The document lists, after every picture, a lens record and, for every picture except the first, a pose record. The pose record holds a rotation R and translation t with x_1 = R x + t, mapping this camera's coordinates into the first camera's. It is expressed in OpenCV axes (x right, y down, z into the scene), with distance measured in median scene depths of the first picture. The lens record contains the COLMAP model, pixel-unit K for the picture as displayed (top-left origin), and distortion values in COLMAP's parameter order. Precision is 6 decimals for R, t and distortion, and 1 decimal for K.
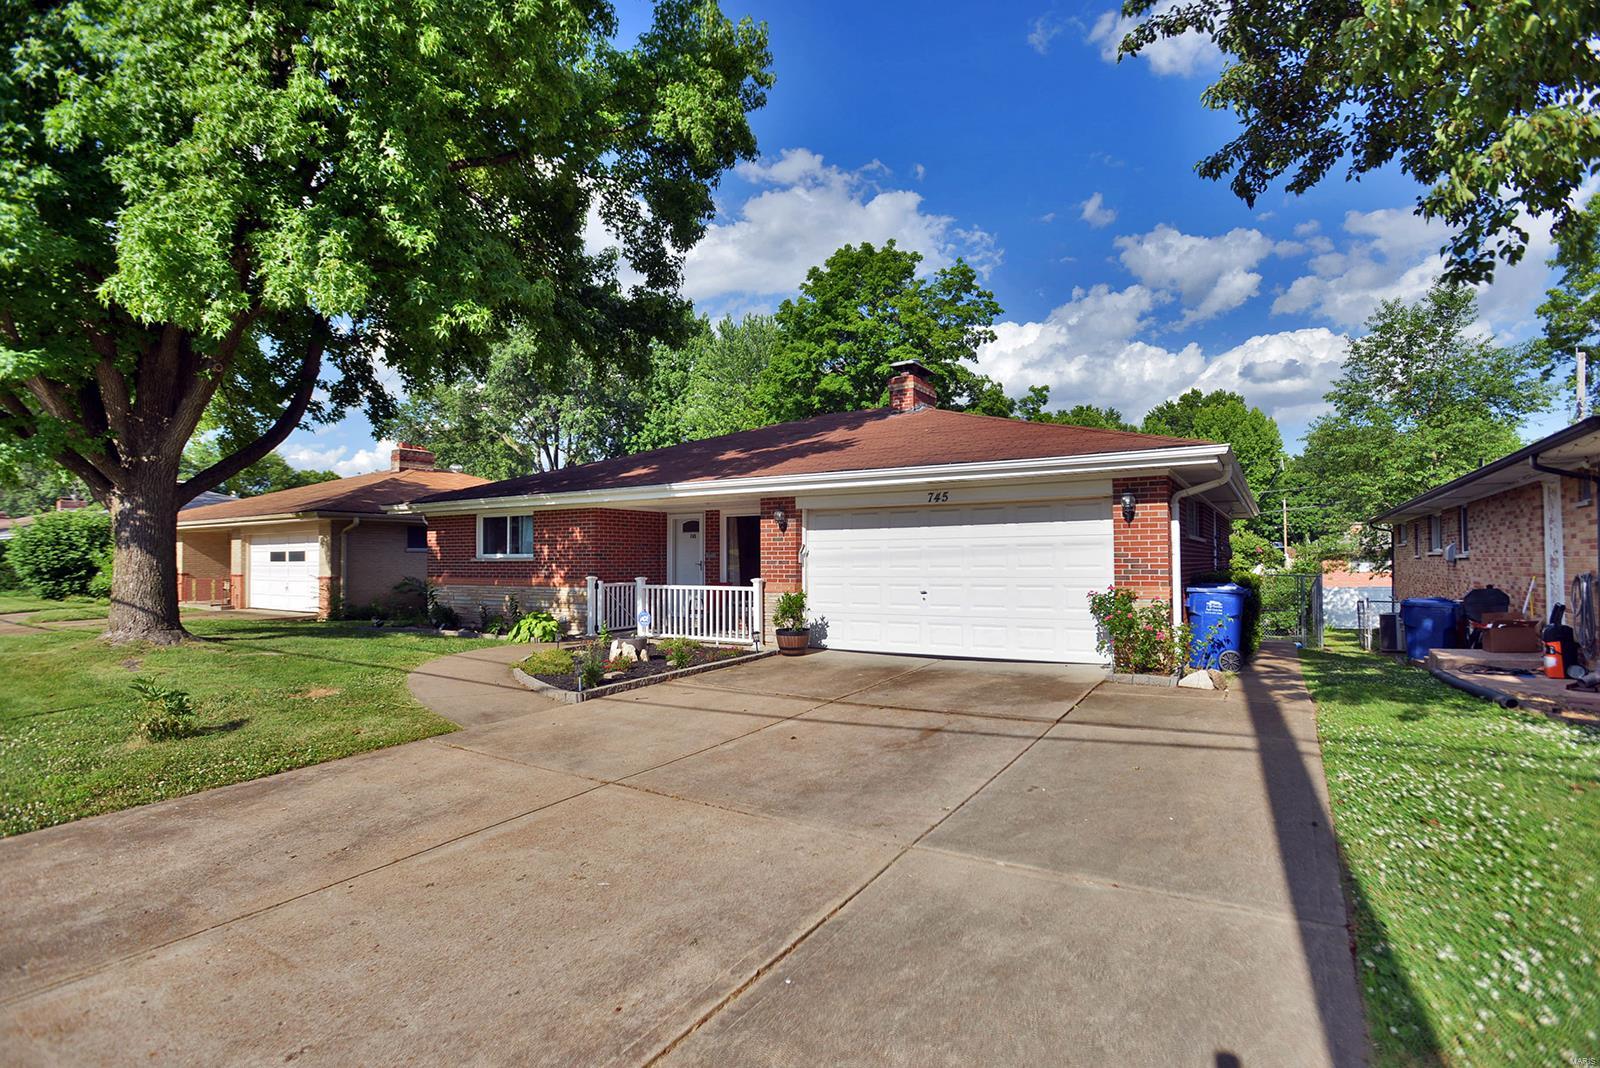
lens RADIAL K [[745.9, 0, 806.6], [0, 745.9, 534.2], [0, 0, 1]] dist [0.021648, -0.007210]
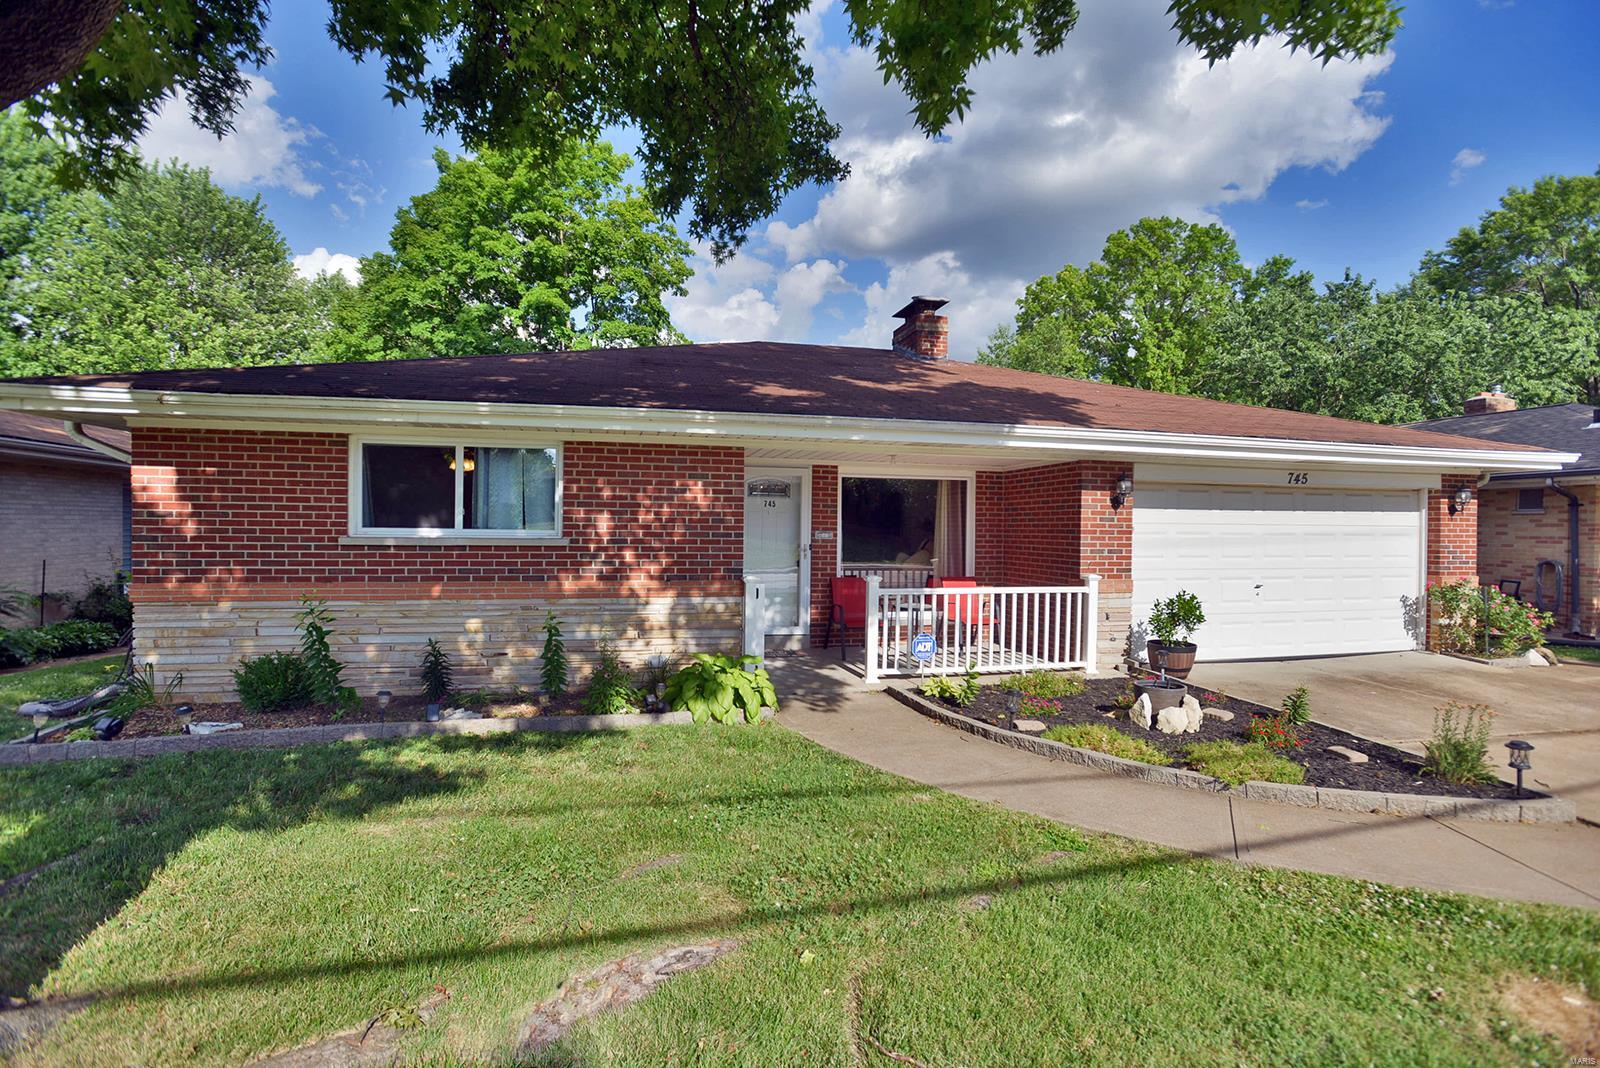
lens RADIAL K [[745.9, 0, 806.6], [0, 745.9, 534.2], [0, 0, 1]] dist [0.021648, -0.007210]
pose [[0.695700, 0.010983, 0.718249, -0.706520], [-0.038039, 0.999043, 0.021568, 0.015509], [-0.717325, -0.042326, 0.695452, 0.655480]]
